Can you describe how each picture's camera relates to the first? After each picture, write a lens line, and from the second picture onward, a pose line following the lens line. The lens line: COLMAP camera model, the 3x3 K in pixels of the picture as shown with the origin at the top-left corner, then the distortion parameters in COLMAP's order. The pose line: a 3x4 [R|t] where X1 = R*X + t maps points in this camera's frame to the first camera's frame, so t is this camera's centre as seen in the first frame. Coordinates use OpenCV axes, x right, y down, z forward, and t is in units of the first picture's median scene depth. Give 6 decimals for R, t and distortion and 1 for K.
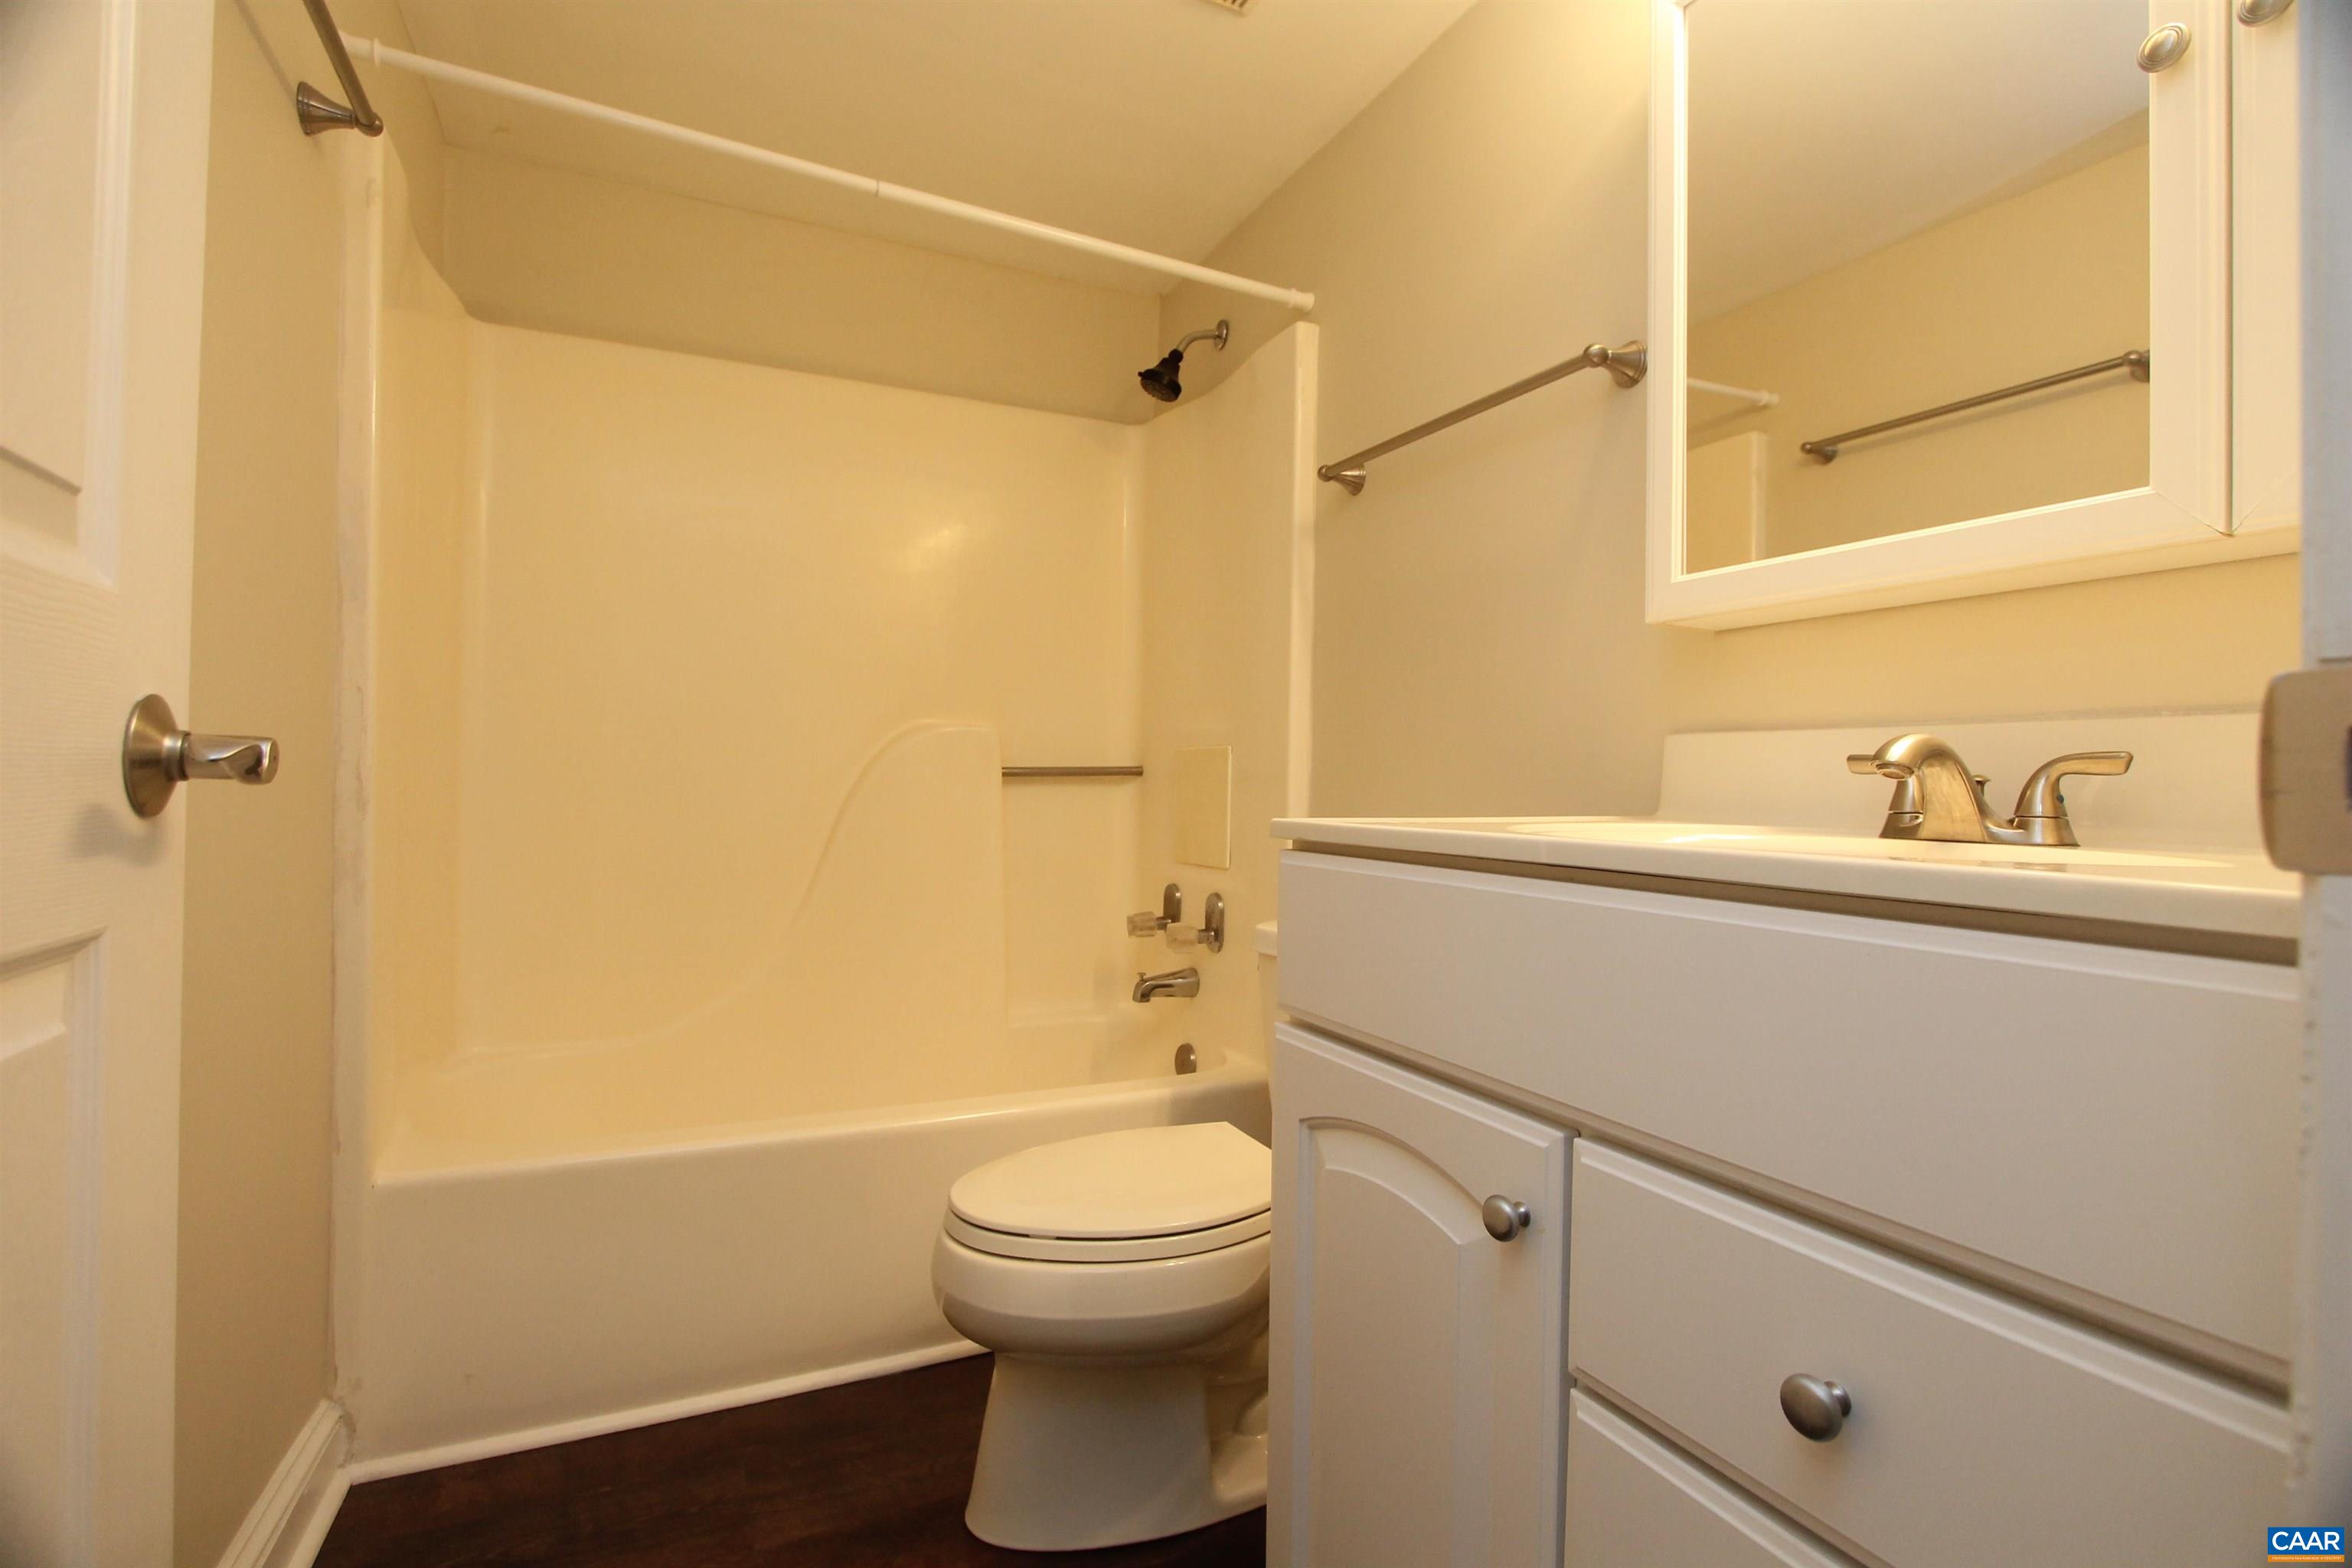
lens RADIAL K [[1109.9, 0, 1176.0], [0, 1109.9, 784.0], [0, 0, 1]] dist [-0.002931, -0.000576]
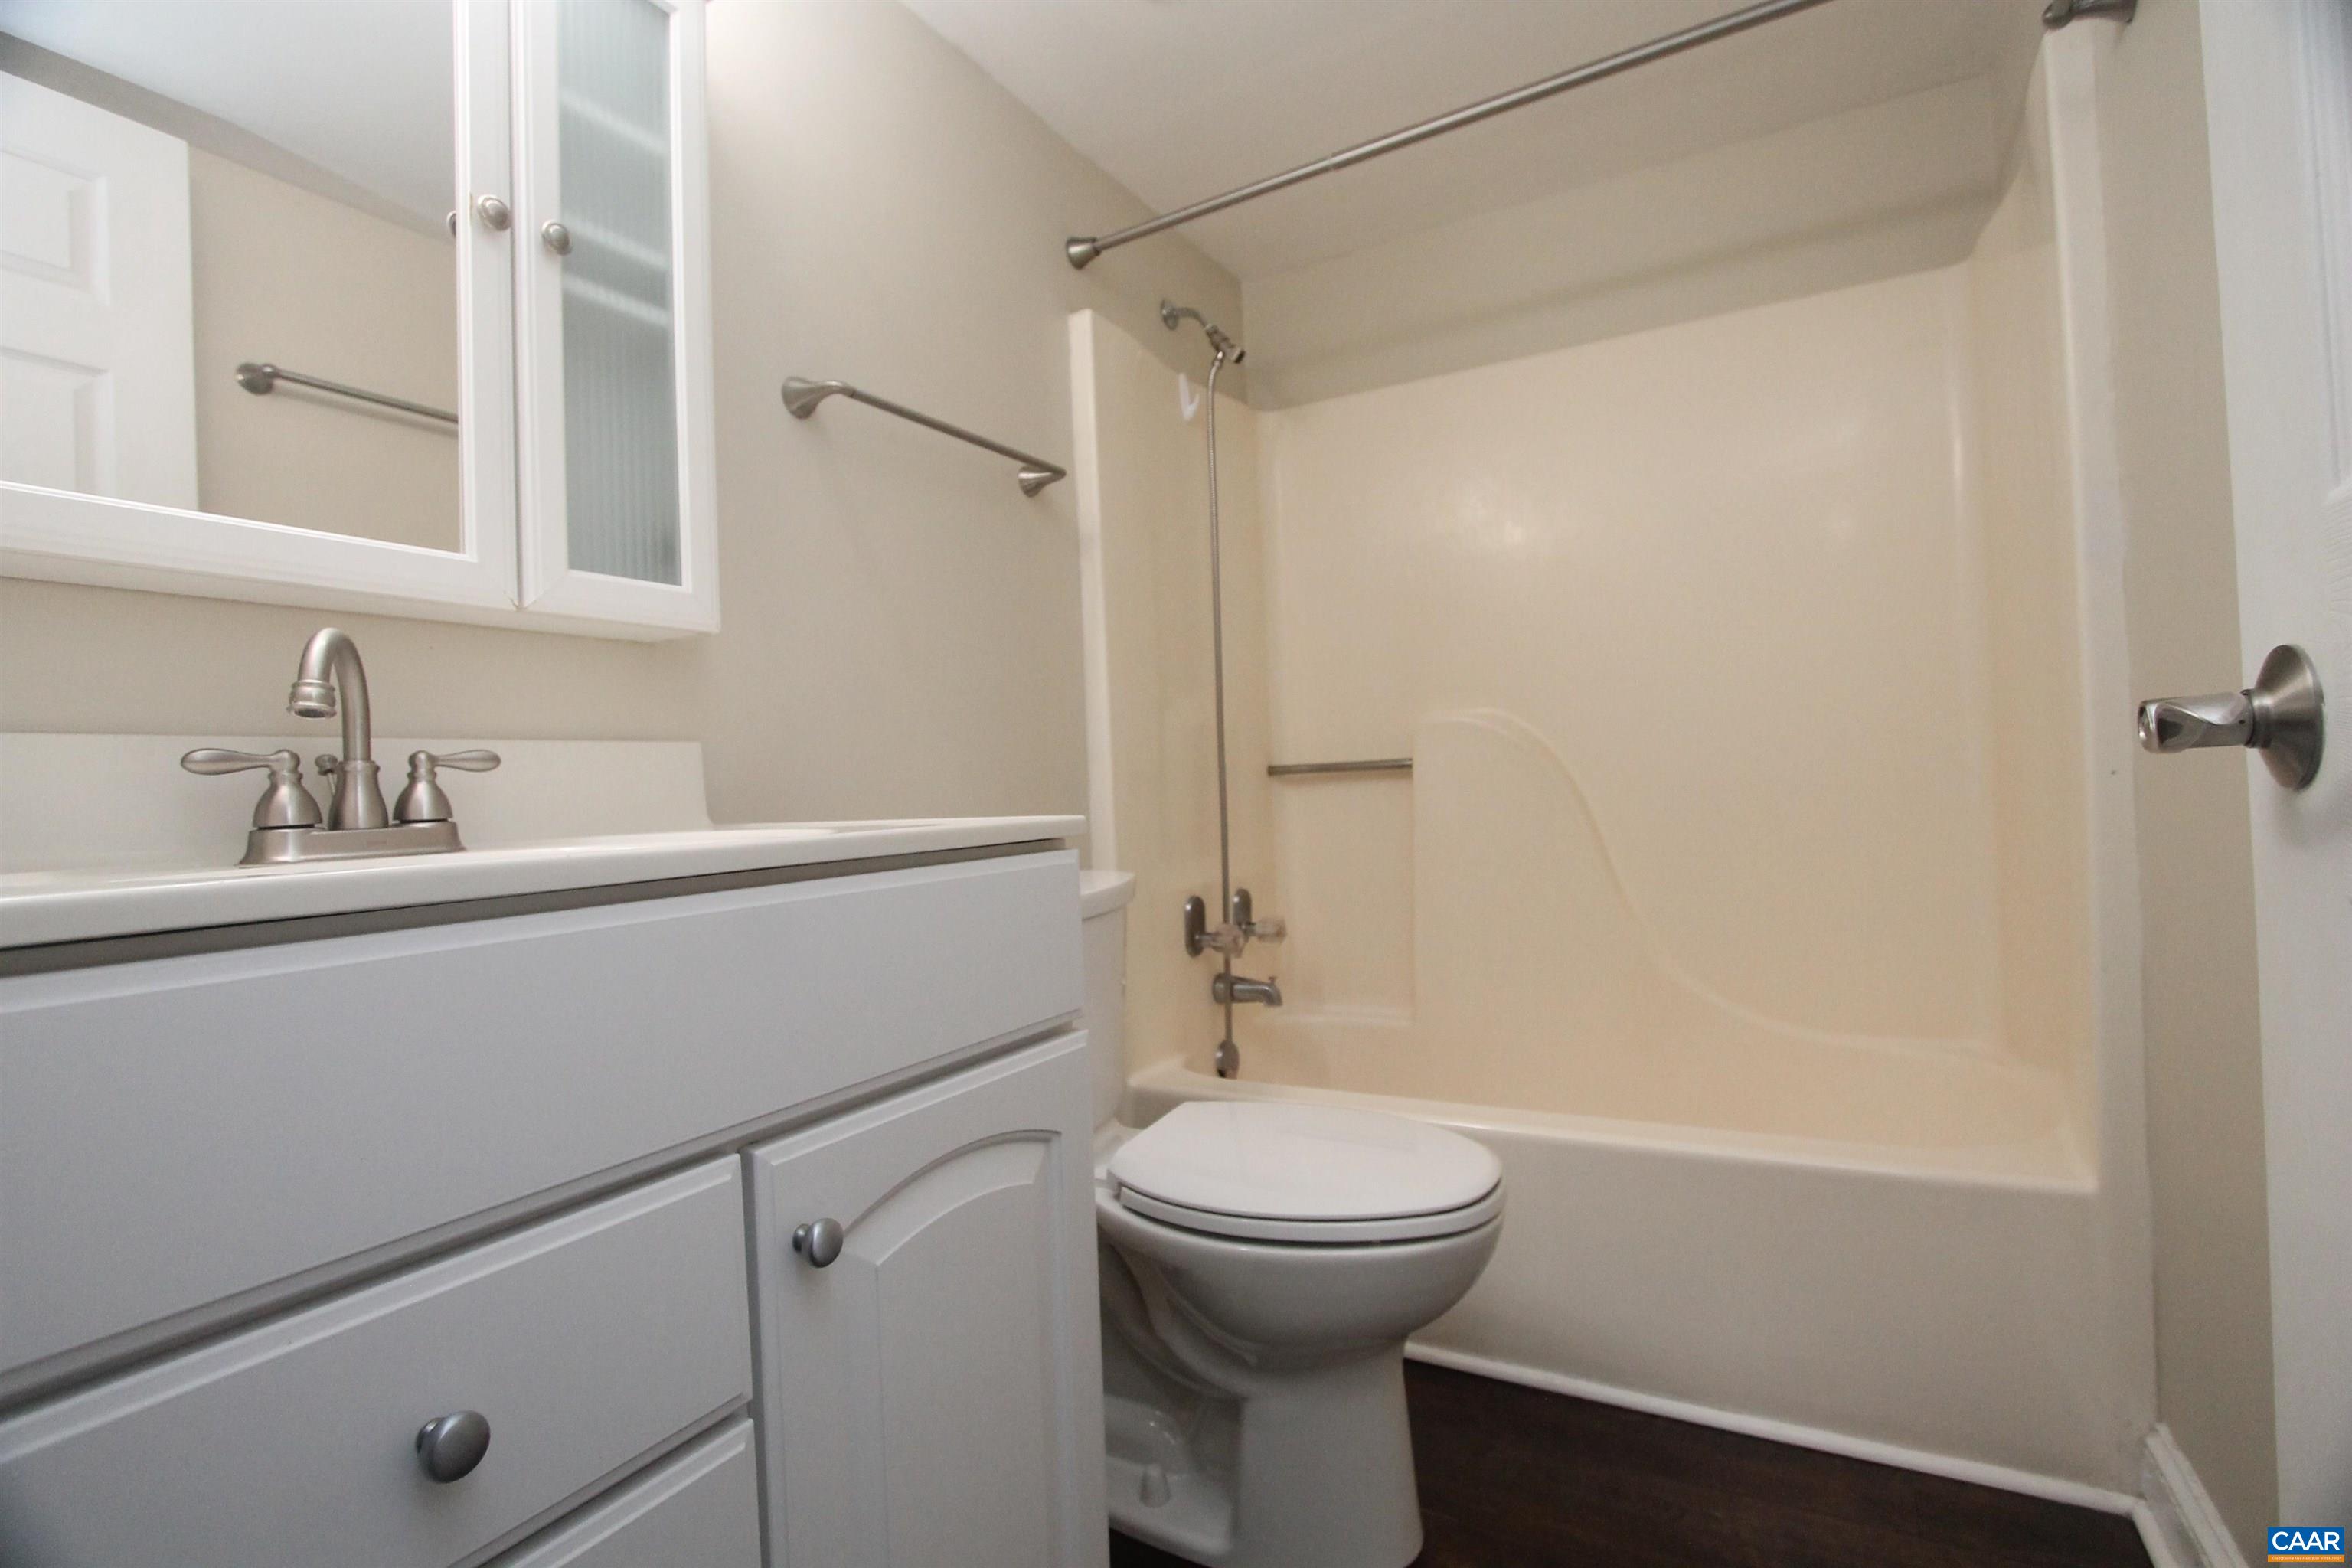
lens RADIAL K [[1109.9, 0, 1176.0], [0, 1109.9, 784.0], [0, 0, 1]] dist [-0.002931, -0.000576]
pose [[-0.566290, 0.008025, 0.824167, -0.652138], [0.025122, 0.999656, 0.007528, -0.004758], [-0.823823, 0.024968, -0.566297, 1.208925]]
